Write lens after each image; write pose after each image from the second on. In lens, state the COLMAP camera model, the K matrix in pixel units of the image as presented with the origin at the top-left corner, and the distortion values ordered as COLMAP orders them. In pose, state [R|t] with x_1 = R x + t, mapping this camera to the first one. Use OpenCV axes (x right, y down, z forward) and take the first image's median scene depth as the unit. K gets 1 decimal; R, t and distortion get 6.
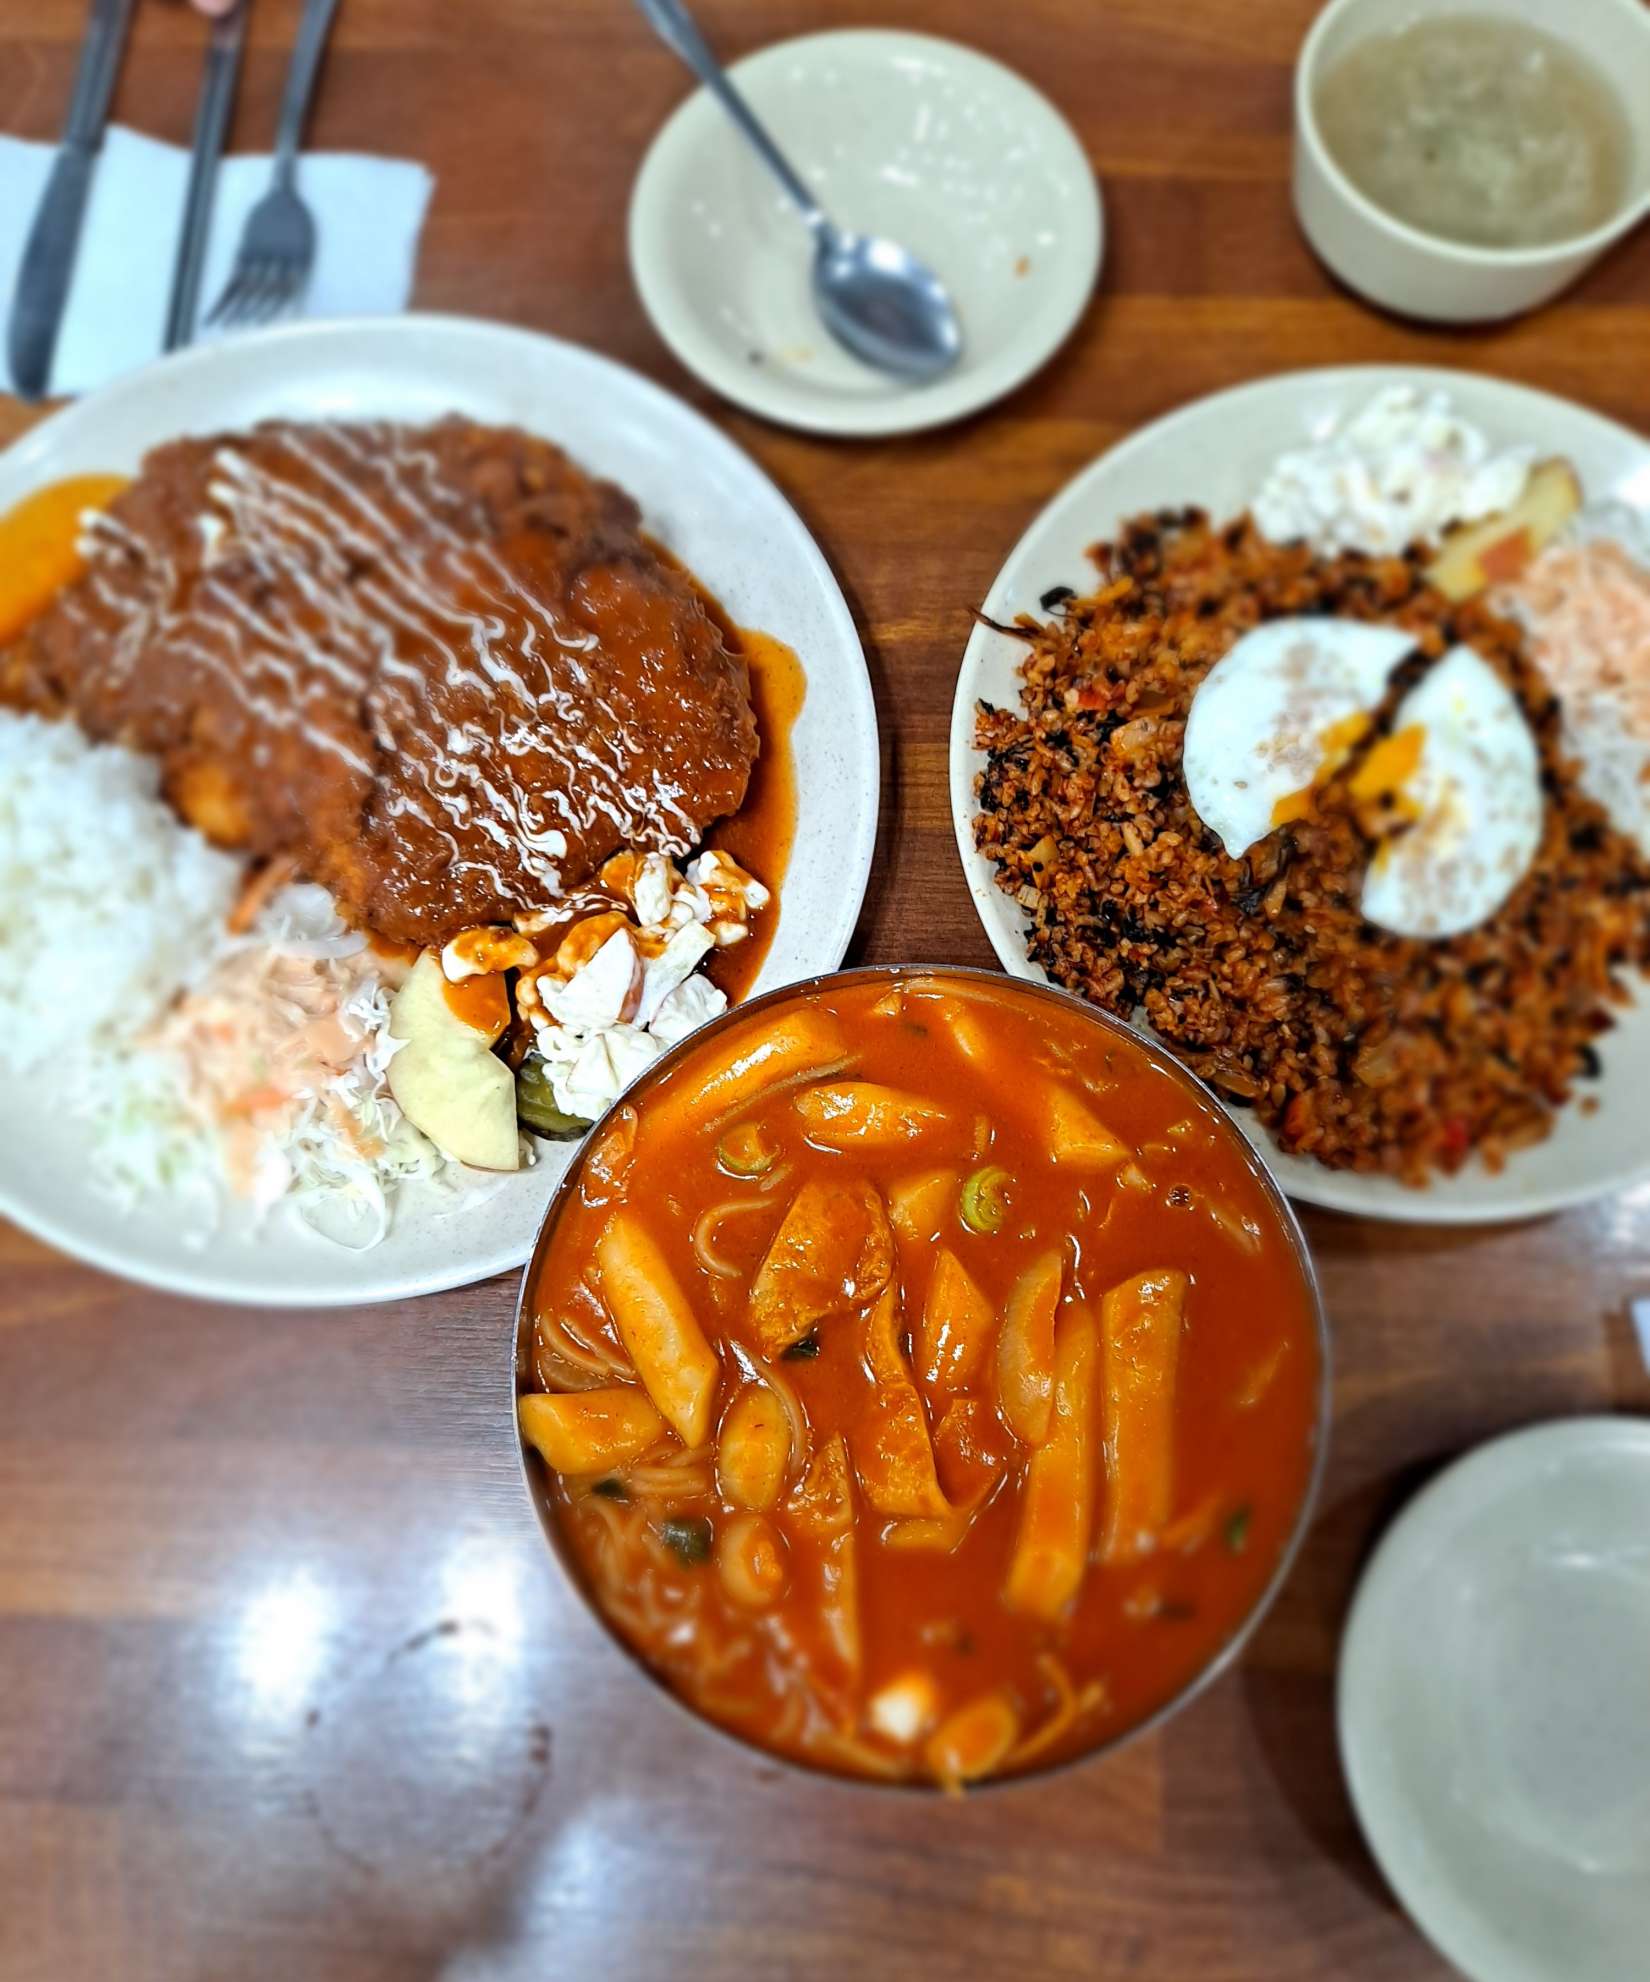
lens RADIAL K [[1599.1, 0, 825.0], [0, 1599.1, 991.0], [0, 0, 1]] dist [0.096595, 0.000830]
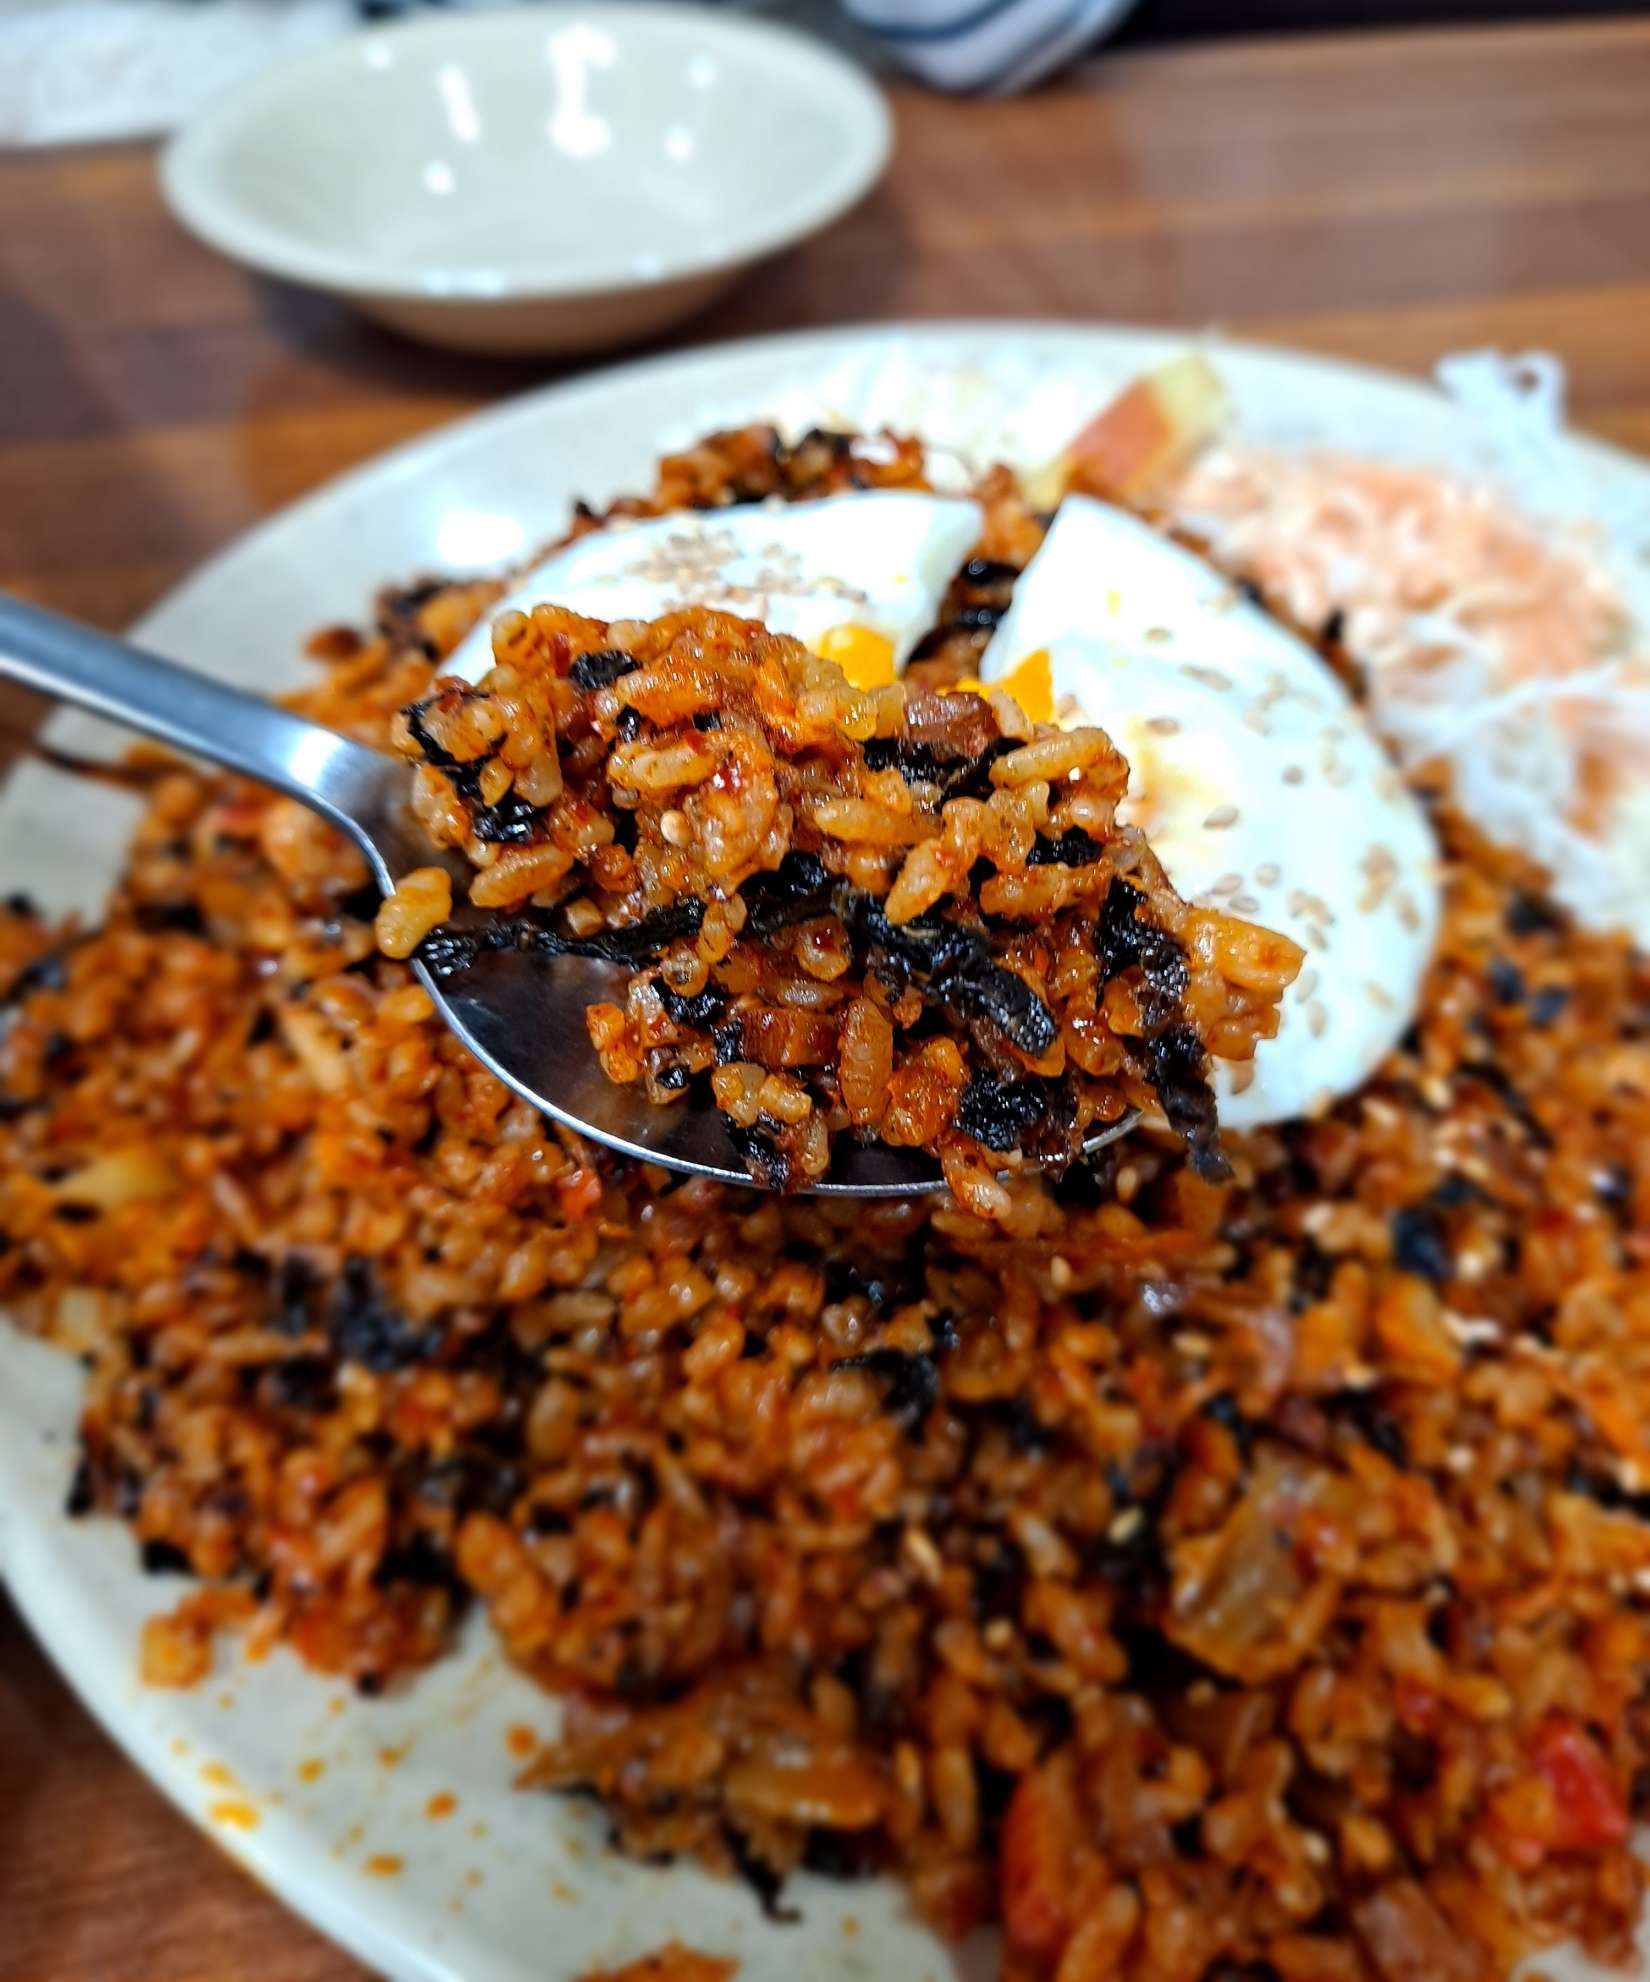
lens RADIAL K [[1568.7, 0, 825.0], [0, 1568.7, 991.0], [0, 0, 1]] dist [-0.050311, -0.002005]
pose [[0.975528, -0.171934, 0.137055, 0.246665], [0.217257, 0.849653, -0.480508, 0.069090], [-0.033833, 0.498526, 0.866215, 0.701762]]
